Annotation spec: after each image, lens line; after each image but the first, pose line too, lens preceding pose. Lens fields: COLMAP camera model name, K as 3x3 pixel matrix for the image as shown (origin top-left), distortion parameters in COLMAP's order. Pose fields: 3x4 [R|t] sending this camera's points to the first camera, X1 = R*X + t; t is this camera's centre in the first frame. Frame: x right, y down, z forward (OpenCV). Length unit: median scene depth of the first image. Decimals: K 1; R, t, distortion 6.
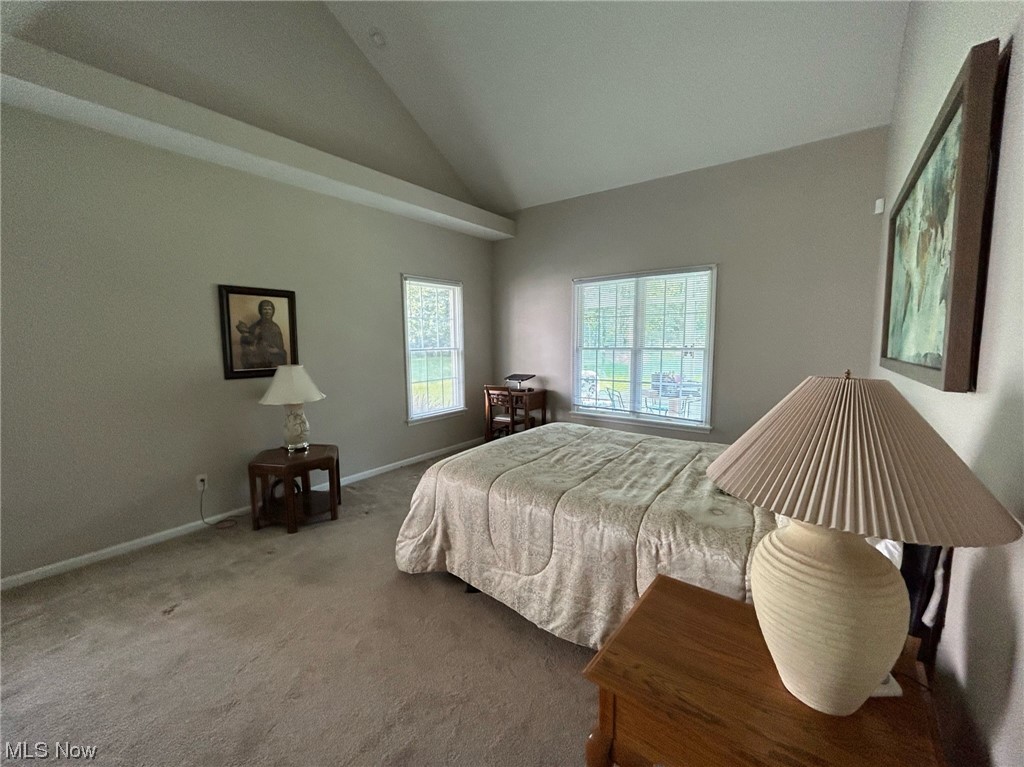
lens RADIAL K [[415.7, 0, 512.7], [0, 415.7, 383.8], [0, 0, 1]] dist [-0.001841, -0.000101]
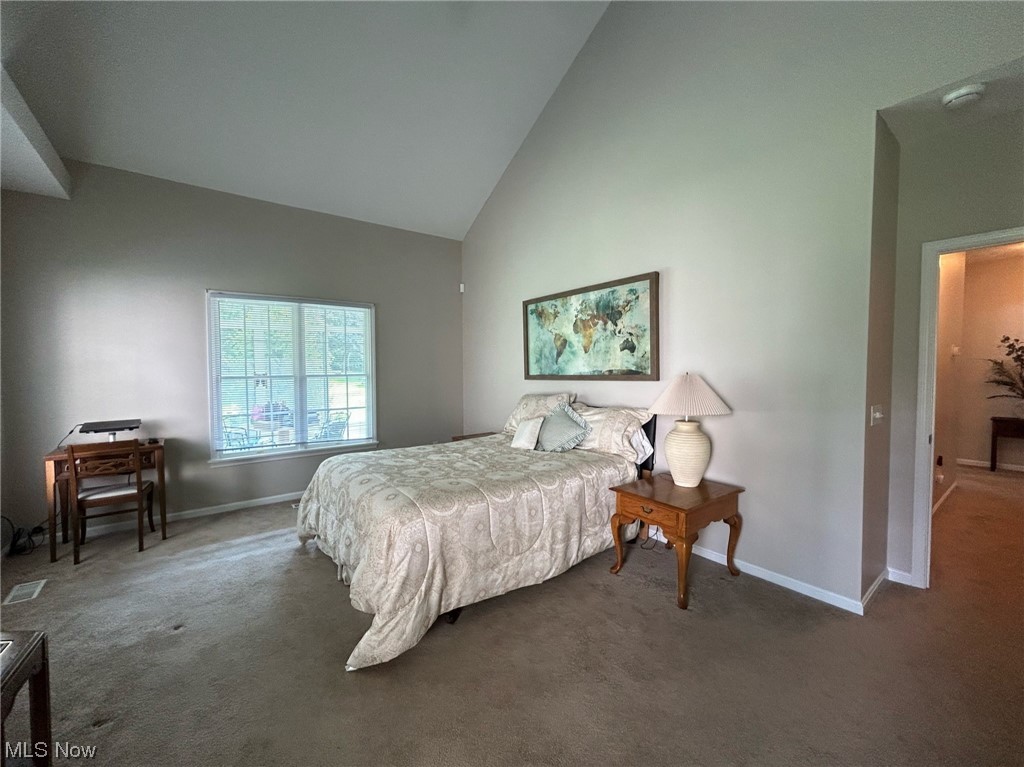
lens RADIAL K [[415.7, 0, 511.5], [0, 415.7, 384.4], [0, 0, 1]] dist [-0.001841, -0.000101]
pose [[0.270433, -0.033091, 0.962170, -0.503688], [0.106022, 0.994354, 0.004399, -0.019594], [-0.956883, 0.100822, 0.272414, 0.284174]]
